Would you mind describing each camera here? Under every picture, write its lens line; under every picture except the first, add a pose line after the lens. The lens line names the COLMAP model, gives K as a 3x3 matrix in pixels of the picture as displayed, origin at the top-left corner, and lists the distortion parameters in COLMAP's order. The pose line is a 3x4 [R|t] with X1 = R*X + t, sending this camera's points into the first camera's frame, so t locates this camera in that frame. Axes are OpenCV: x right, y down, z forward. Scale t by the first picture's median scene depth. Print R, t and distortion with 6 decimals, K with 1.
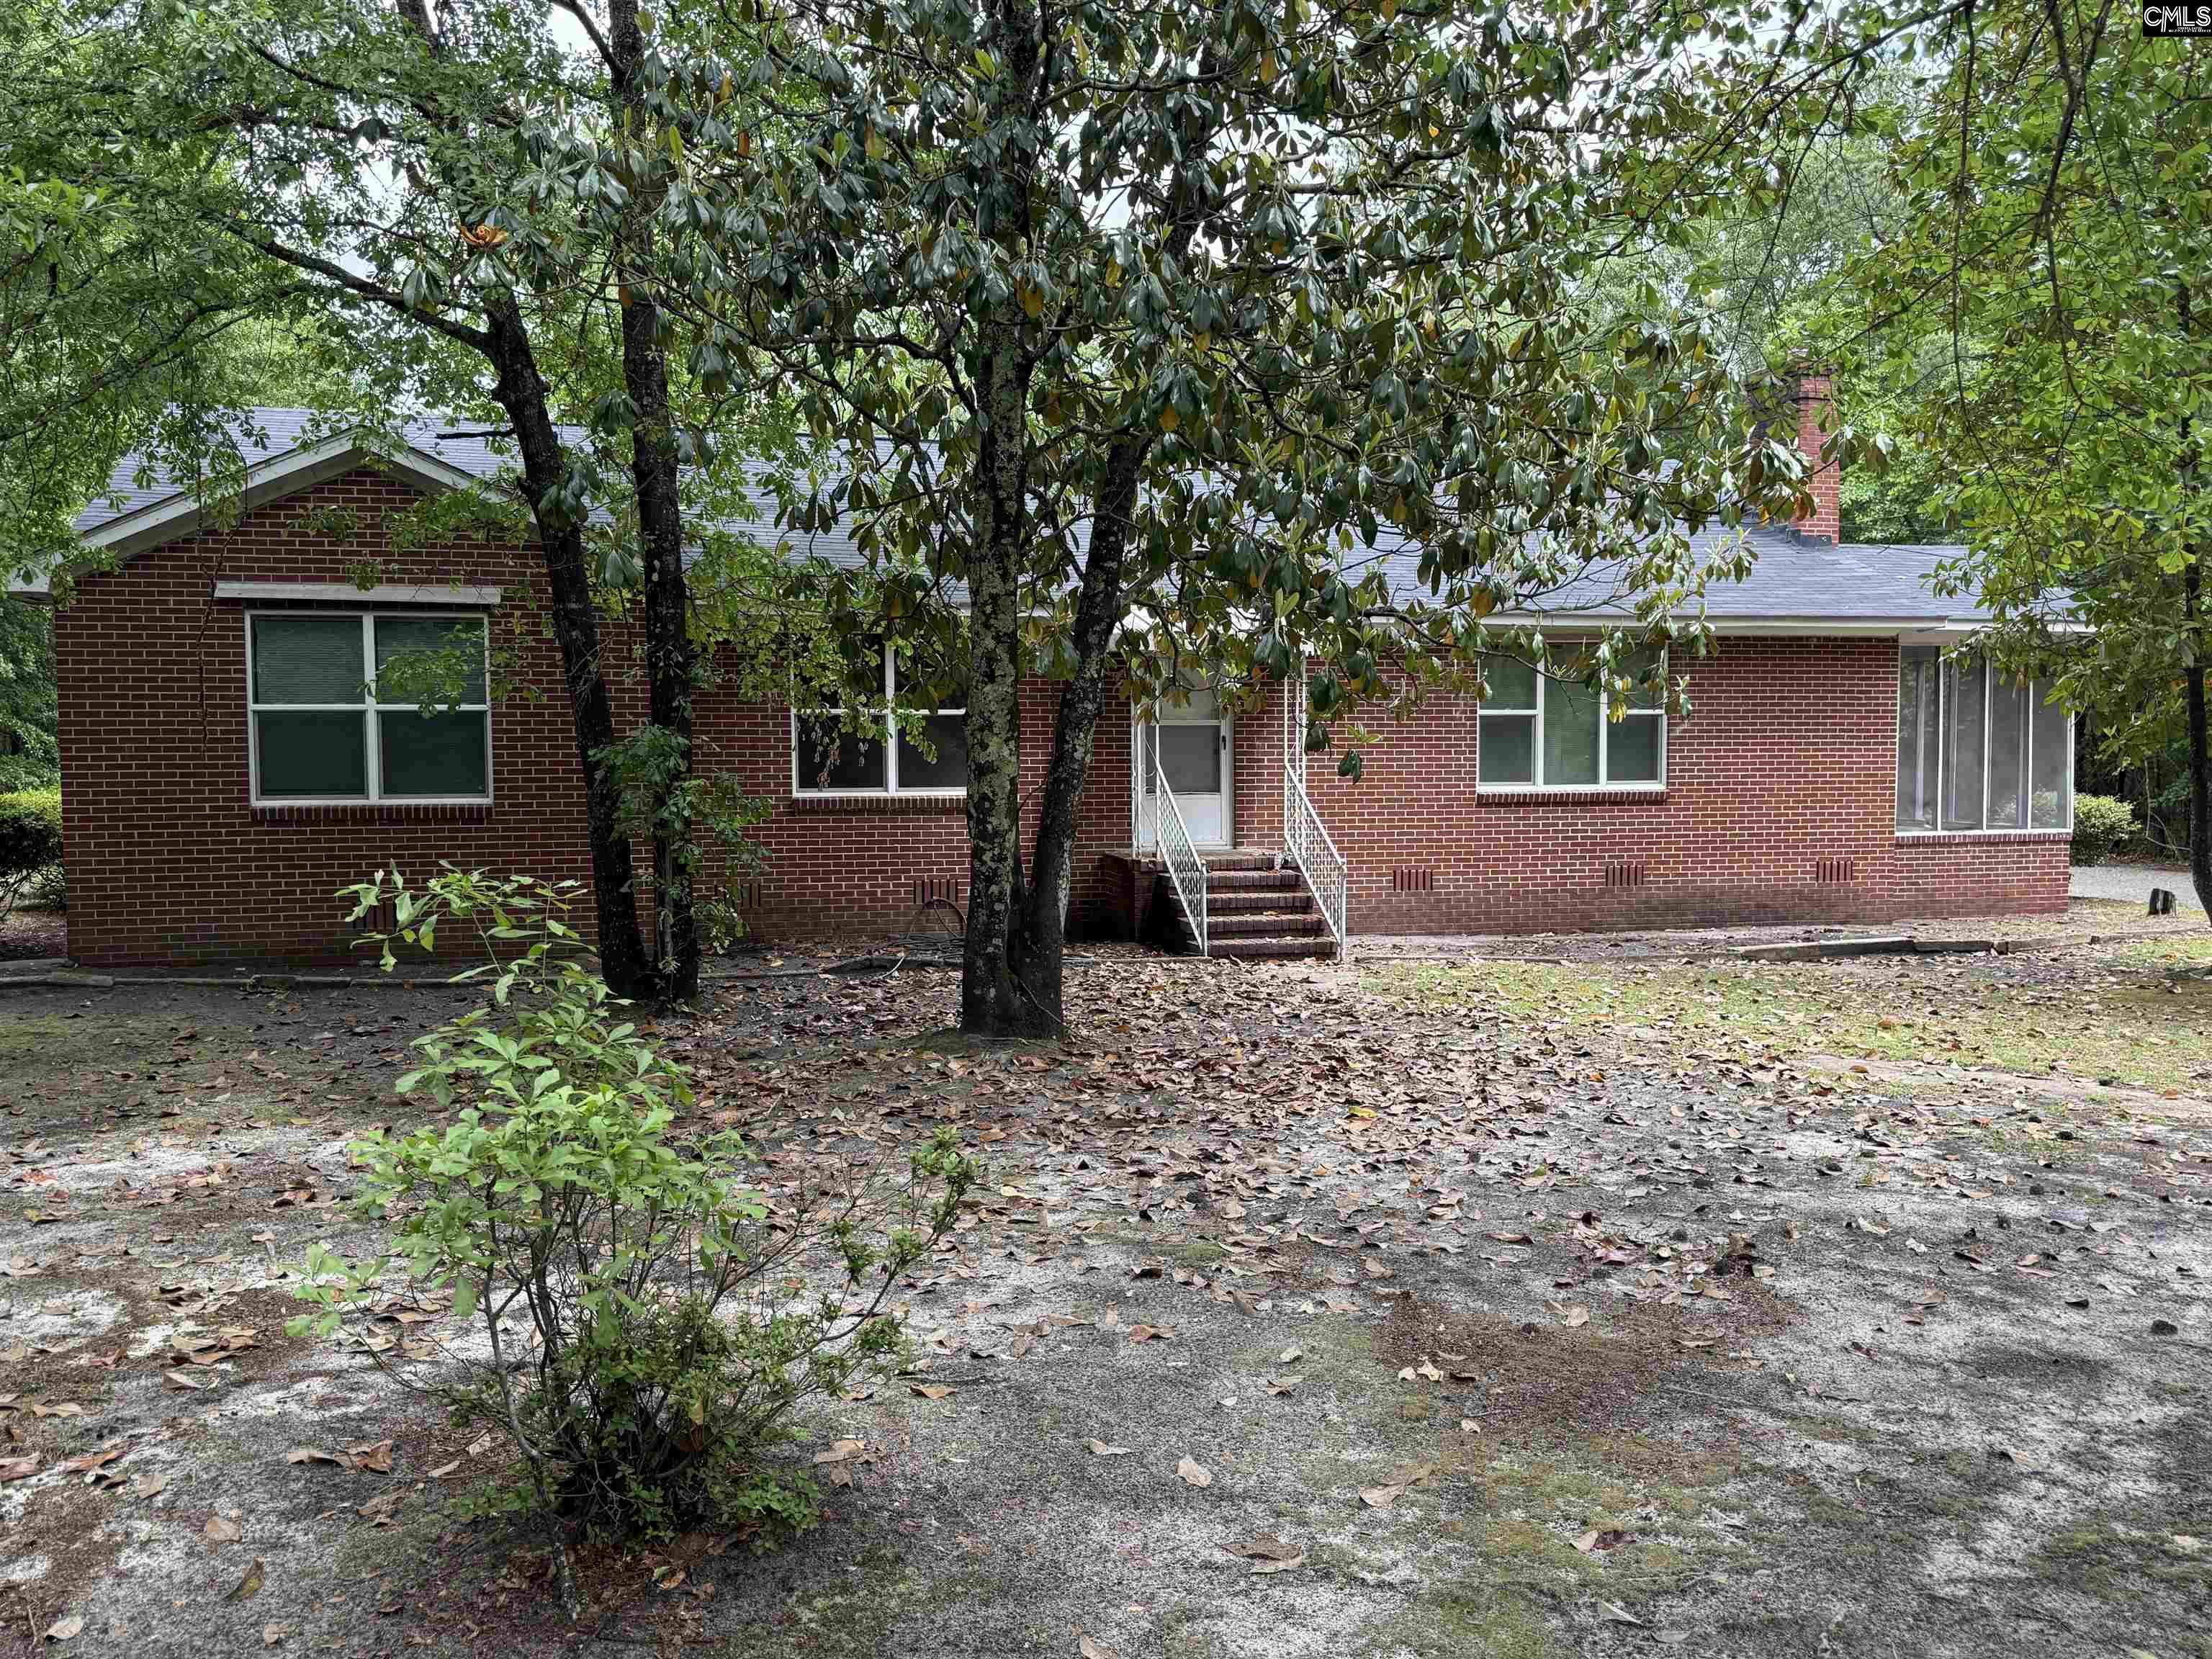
lens RADIAL K [[1822.7, 0, 1100.9], [0, 1822.7, 833.2], [0, 0, 1]] dist [0.019308, -0.006916]
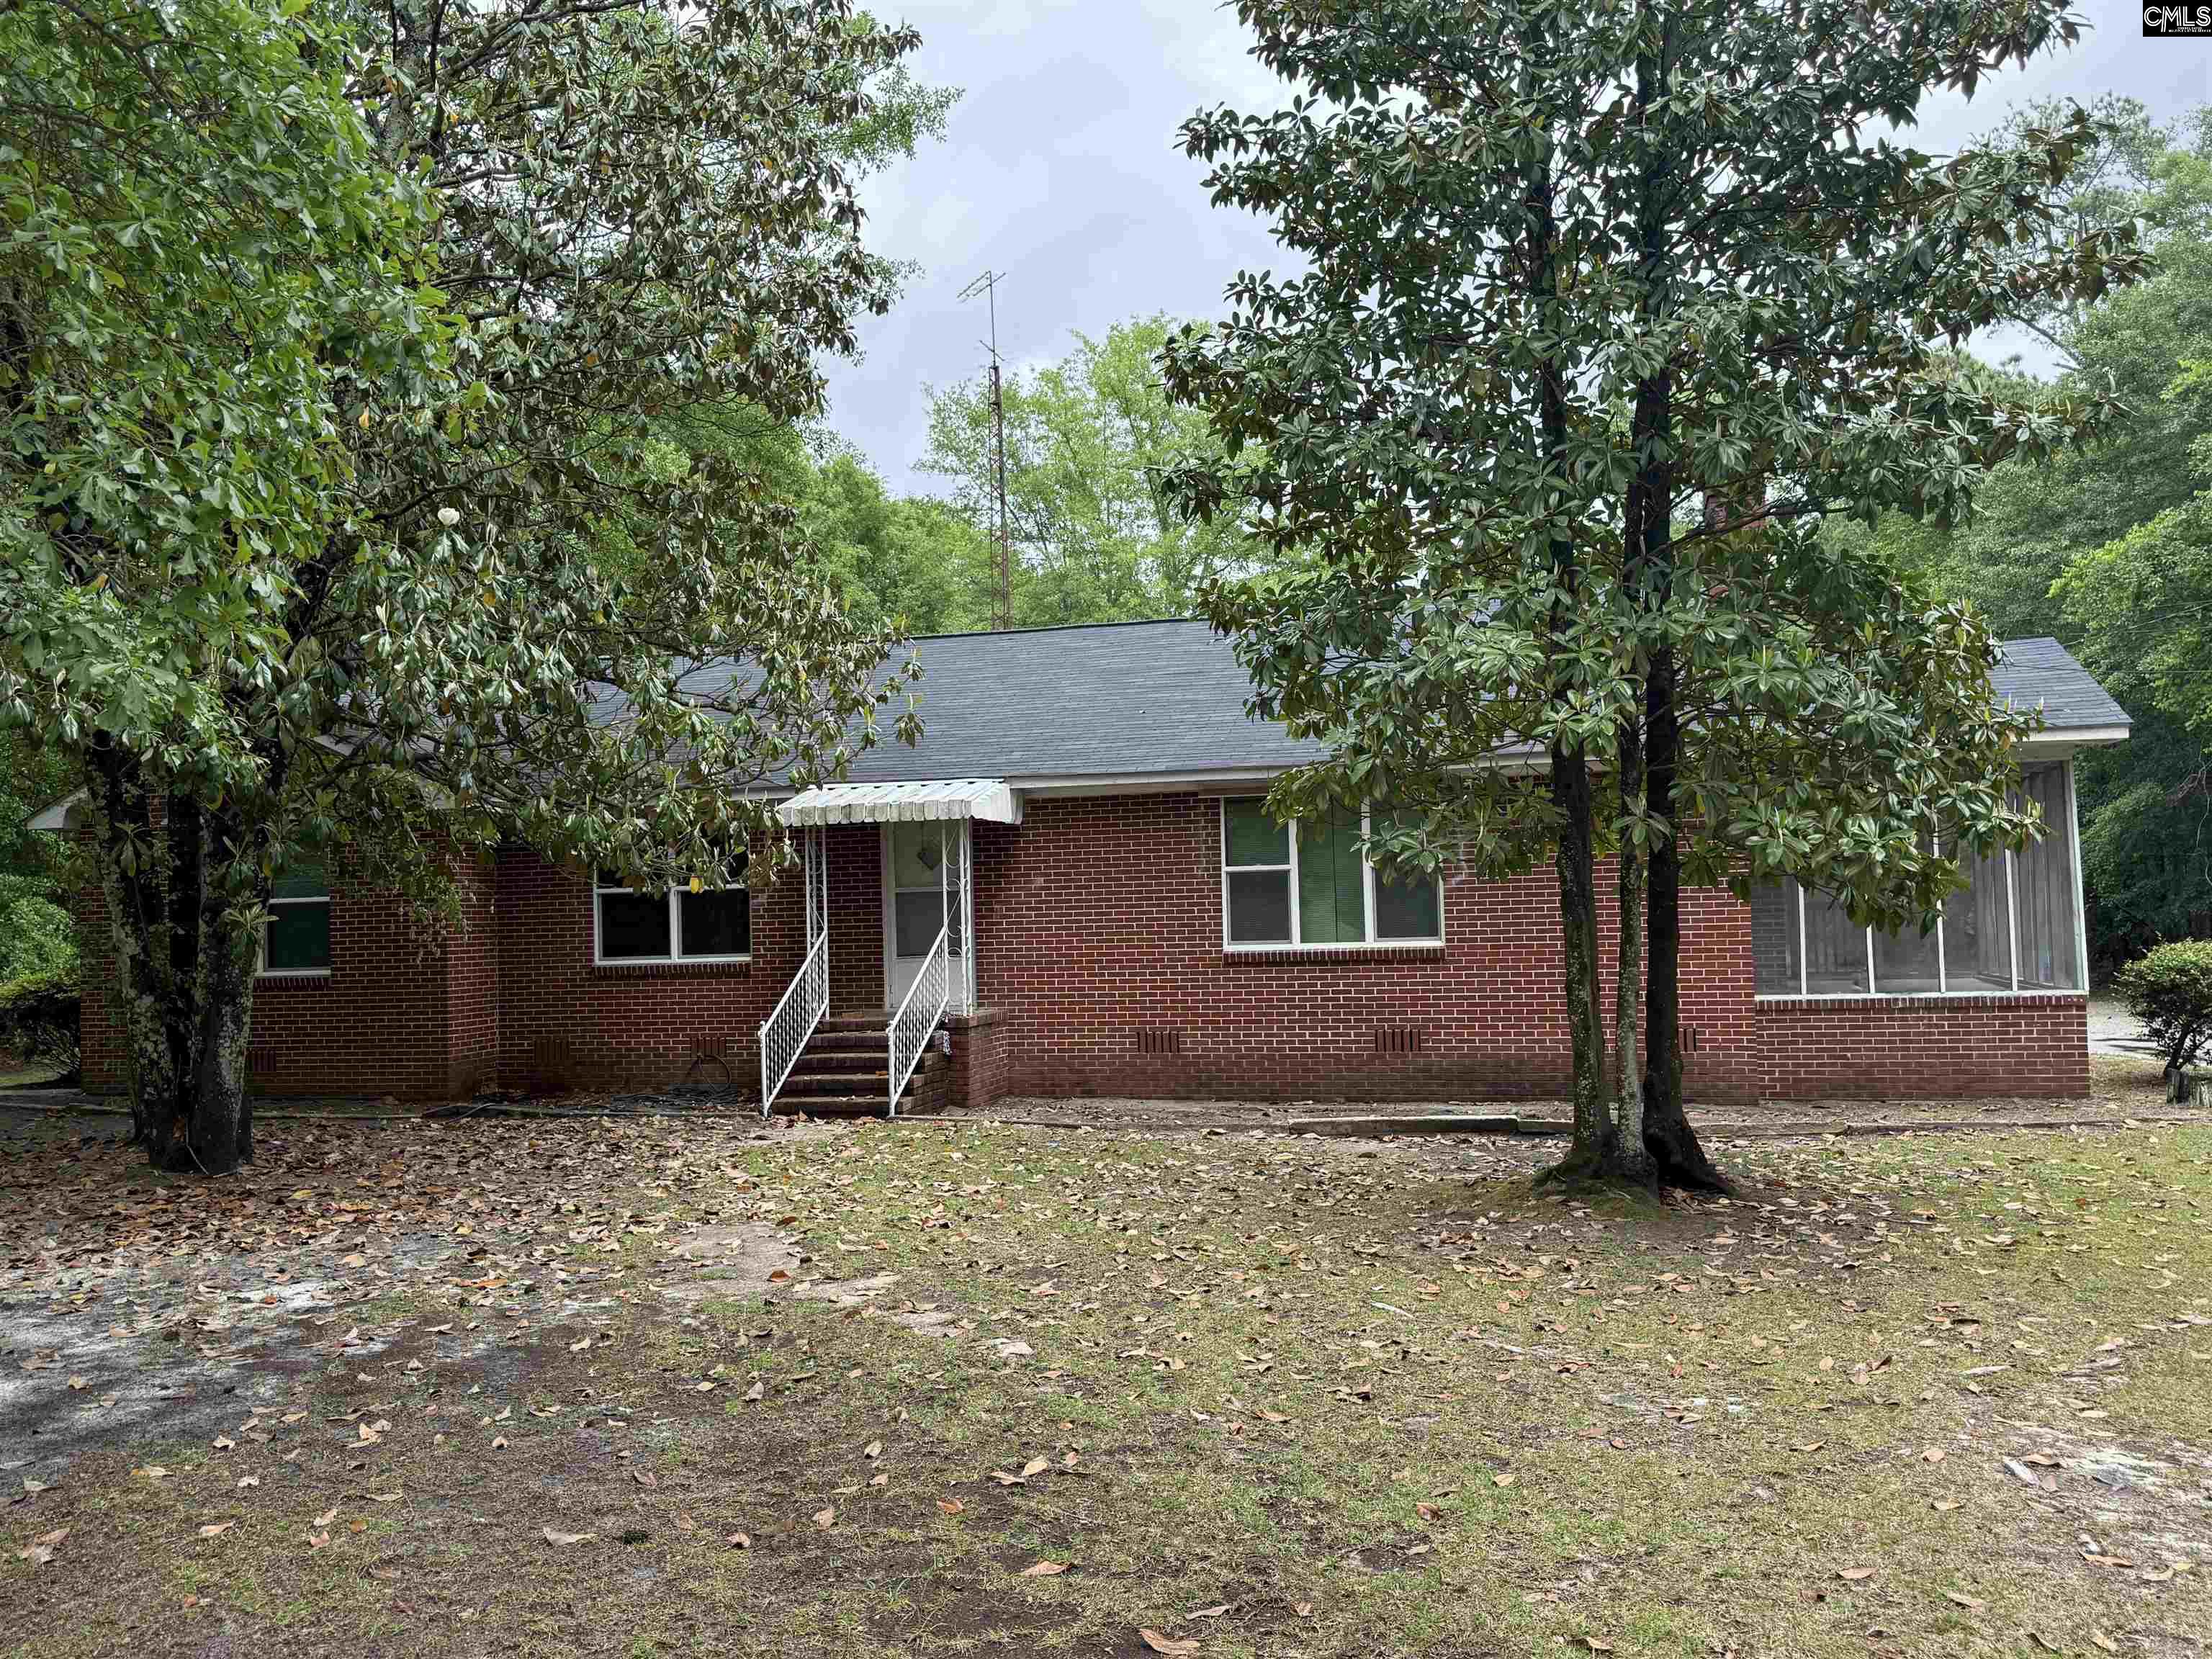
lens RADIAL K [[1822.7, 0, 1104.5], [0, 1822.7, 828.4], [0, 0, 1]] dist [0.019308, -0.006916]
pose [[0.860667, -0.041780, -0.507452, 0.634806], [0.001414, 0.996820, -0.079672, -0.010662], [0.509167, 0.067853, 0.857989, 0.128306]]
